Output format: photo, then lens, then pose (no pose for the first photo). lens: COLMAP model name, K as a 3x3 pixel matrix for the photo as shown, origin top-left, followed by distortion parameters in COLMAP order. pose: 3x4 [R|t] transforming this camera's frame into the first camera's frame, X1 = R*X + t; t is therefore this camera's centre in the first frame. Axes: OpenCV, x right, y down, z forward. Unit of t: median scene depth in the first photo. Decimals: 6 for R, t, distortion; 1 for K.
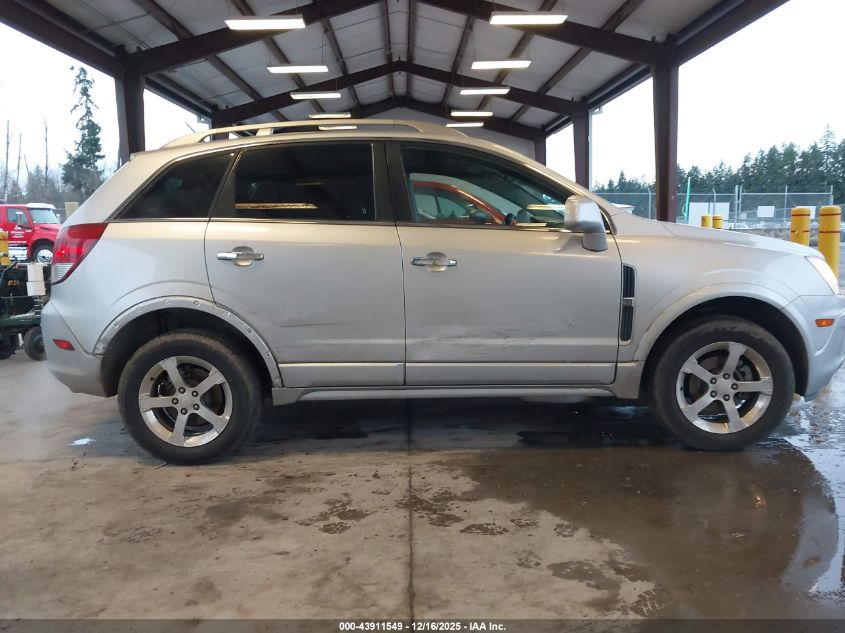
lens RADIAL K [[698.7, 0, 420.3], [0, 698.7, 313.7], [0, 0, 1]] dist [-0.010571, -0.002020]
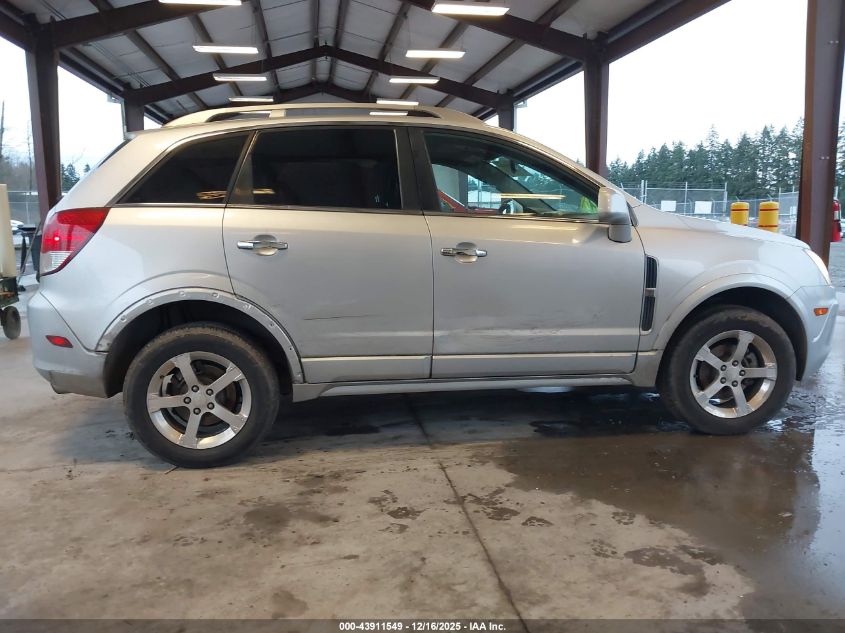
lens RADIAL K [[698.7, 0, 422.8], [0, 698.7, 317.6], [0, 0, 1]] dist [-0.010571, -0.002020]
pose [[0.989207, -0.008191, 0.146295, -0.176780], [0.005355, 0.999790, 0.019772, -0.002034], [-0.146426, -0.018776, 0.989043, 0.034754]]
